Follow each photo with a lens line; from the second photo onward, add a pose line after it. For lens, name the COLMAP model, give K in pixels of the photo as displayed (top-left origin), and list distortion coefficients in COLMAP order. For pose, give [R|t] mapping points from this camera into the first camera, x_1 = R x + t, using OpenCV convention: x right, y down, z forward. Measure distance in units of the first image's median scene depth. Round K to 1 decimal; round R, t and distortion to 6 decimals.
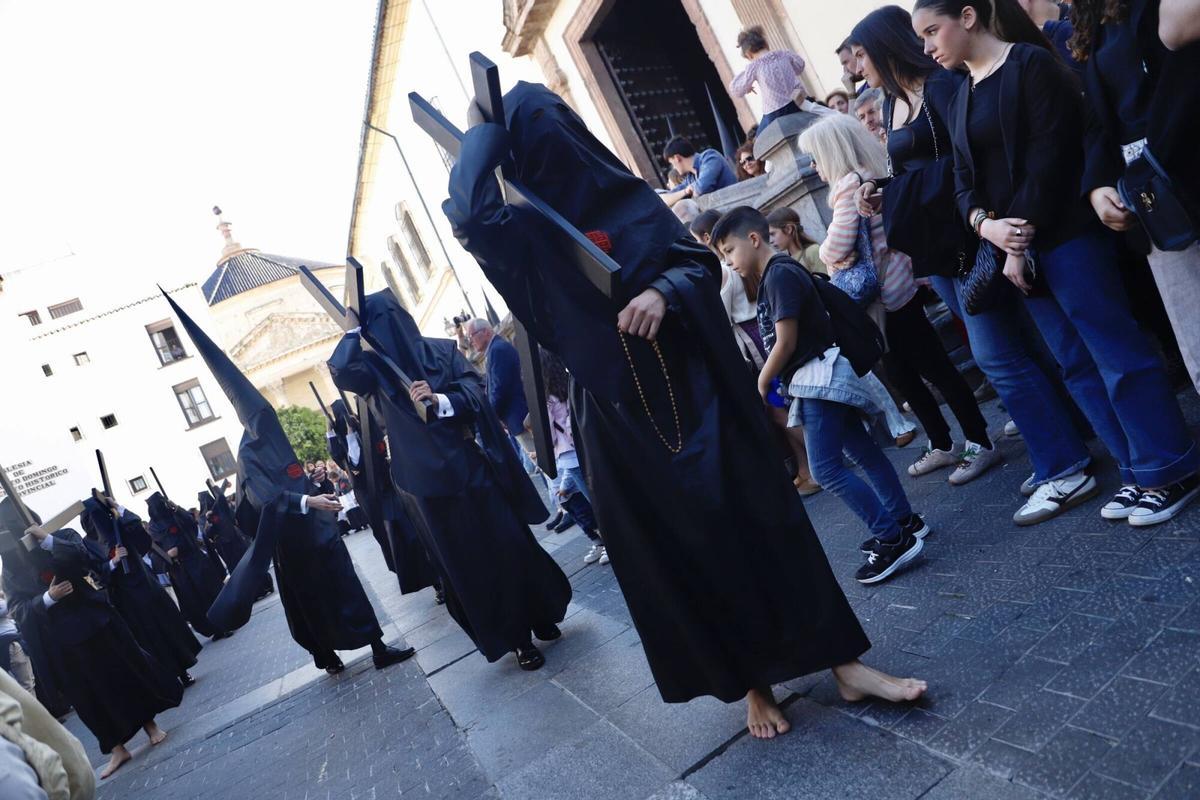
lens RADIAL K [[791.2, 0, 604.3], [0, 791.2, 403.3], [0, 0, 1]] dist [-0.137893, 0.089741]
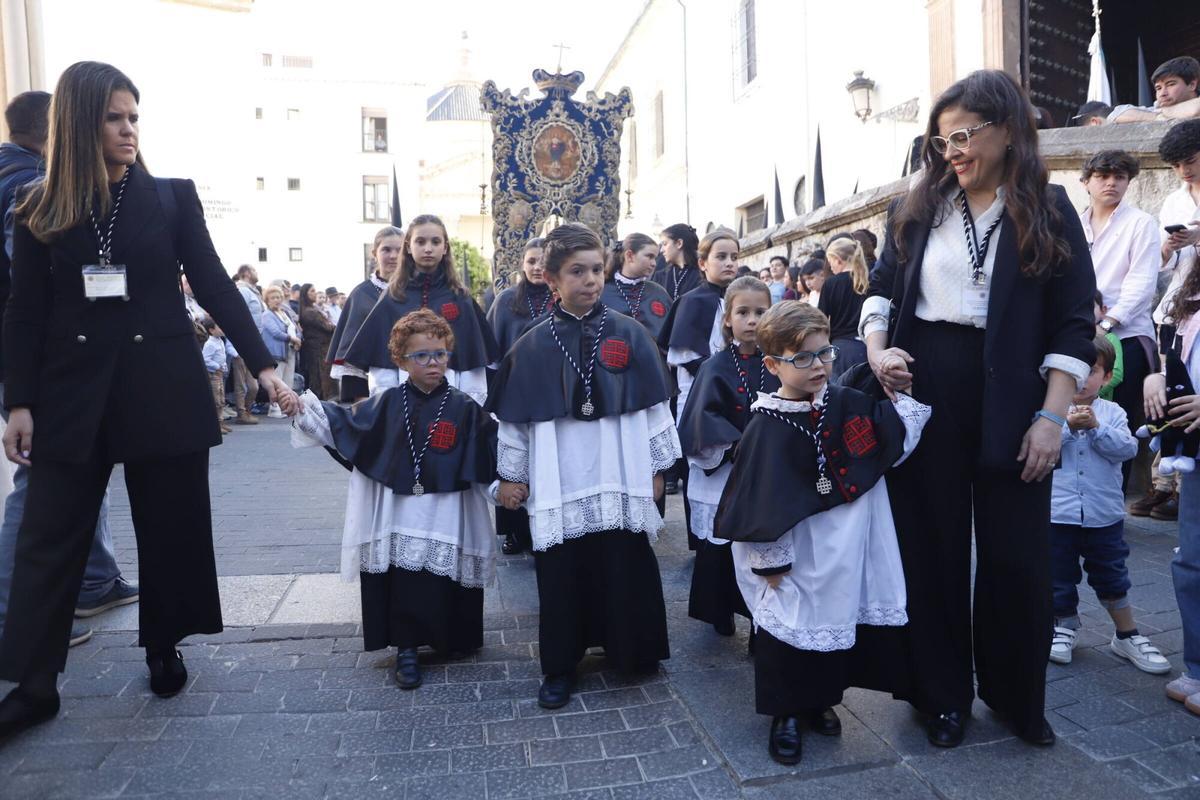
lens RADIAL K [[791.2, 0, 604.3], [0, 791.2, 403.3], [0, 0, 1]] dist [-0.137893, 0.089741]
pose [[0.902334, 0.410246, -0.132258, -0.038230], [-0.398698, 0.910981, 0.105613, 0.016315], [0.163812, -0.042567, 0.985573, 0.065753]]
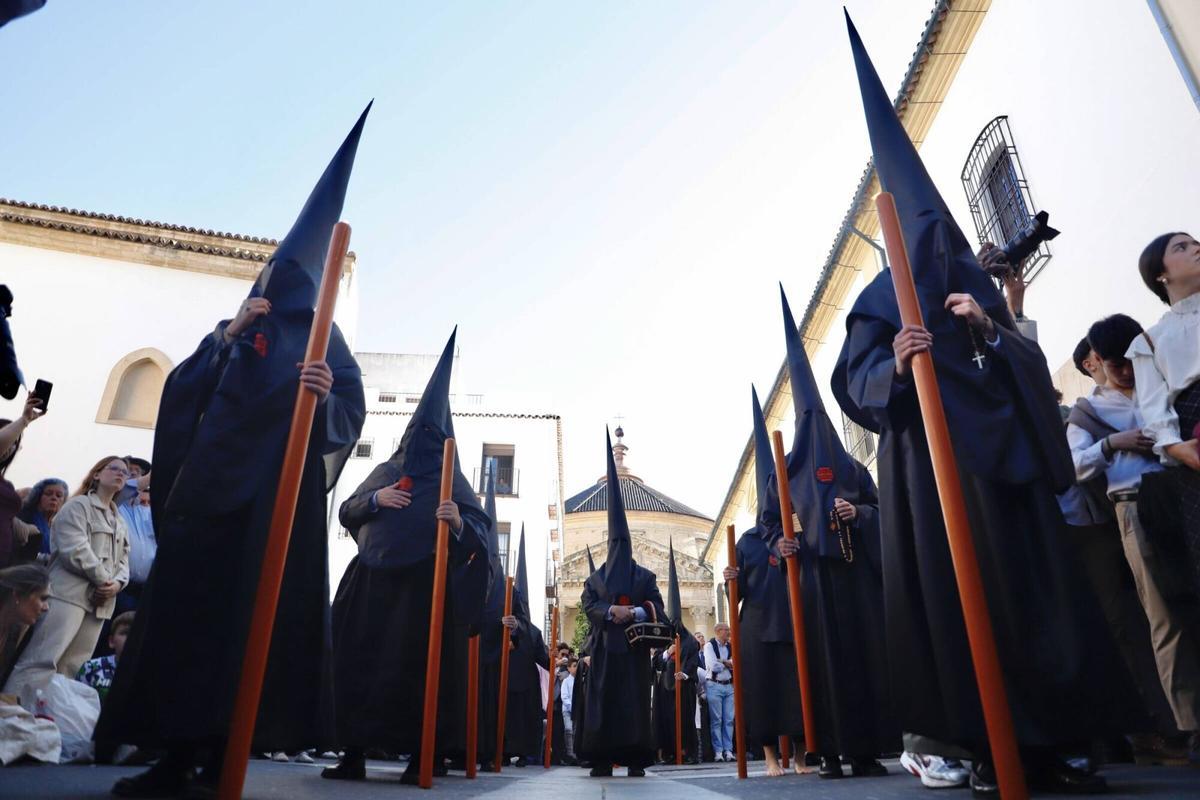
lens RADIAL K [[791.2, 0, 604.3], [0, 791.2, 403.3], [0, 0, 1]] dist [-0.137893, 0.089741]
pose [[0.845027, 0.231143, -0.482185, -0.094256], [-0.402570, 0.868516, -0.289166, 0.053817], [0.351946, 0.438466, 0.826971, 0.322669]]
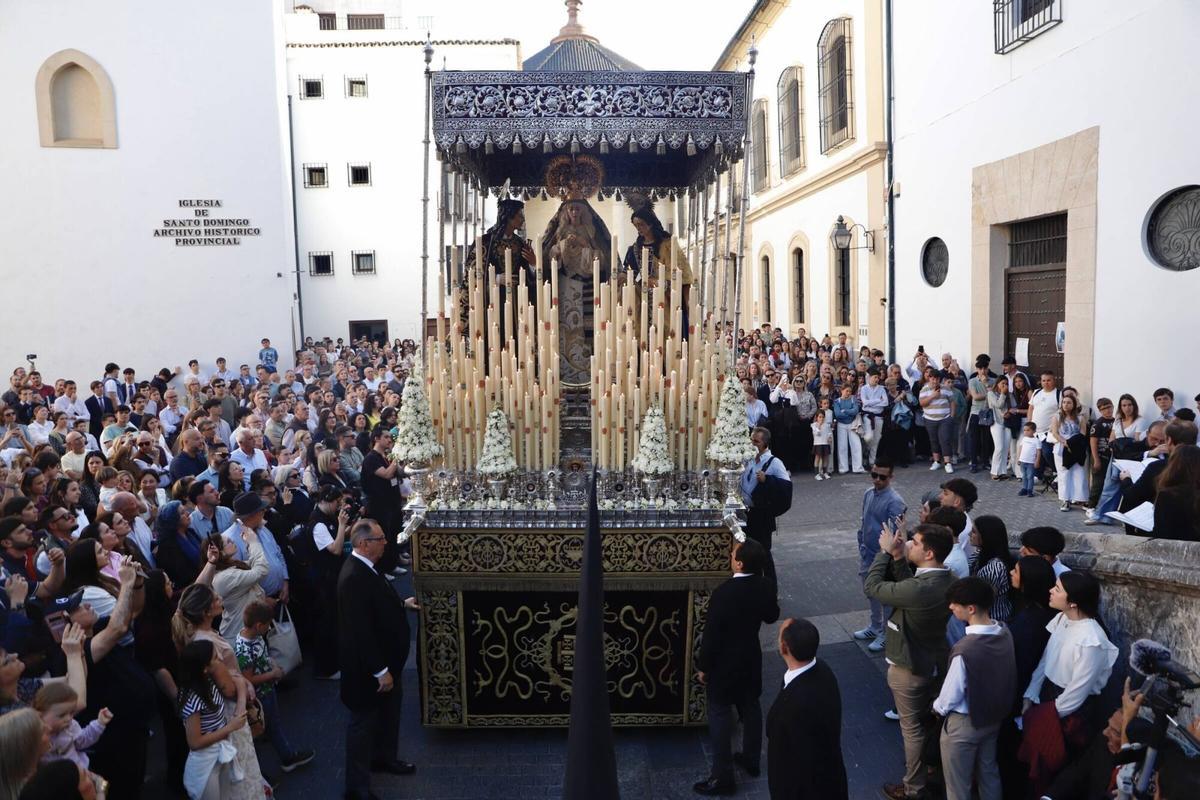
lens RADIAL K [[791.2, 0, 604.3], [0, 791.2, 403.3], [0, 0, 1]] dist [-0.137893, 0.089741]
pose [[0.874919, 0.422346, -0.236939, -0.129213], [-0.377755, 0.901359, 0.211786, -0.028263], [0.303014, -0.095791, 0.948160, 0.272168]]
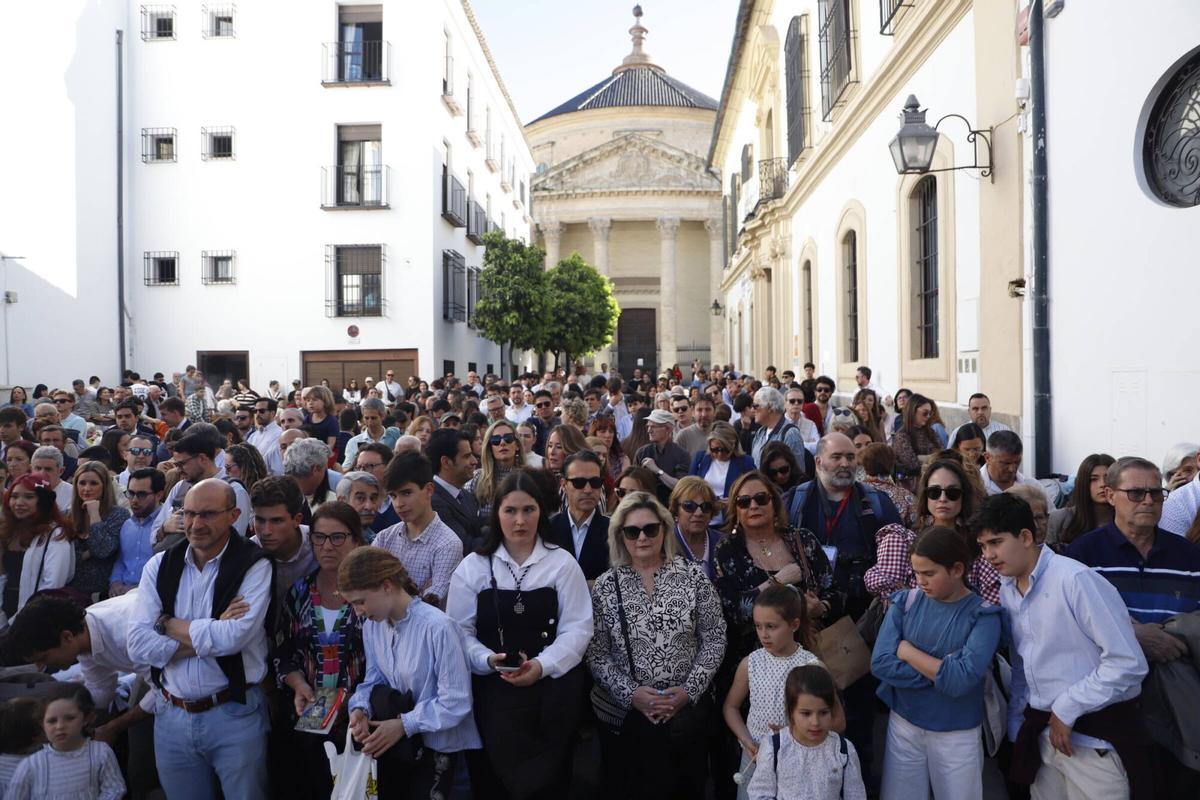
lens RADIAL K [[791.2, 0, 604.3], [0, 791.2, 403.3], [0, 0, 1]] dist [-0.137893, 0.089741]
pose [[0.825253, 0.425640, -0.371199, -0.120209], [-0.383873, 0.904843, 0.184122, -0.016198], [0.414246, -0.009454, 0.910116, 0.575668]]
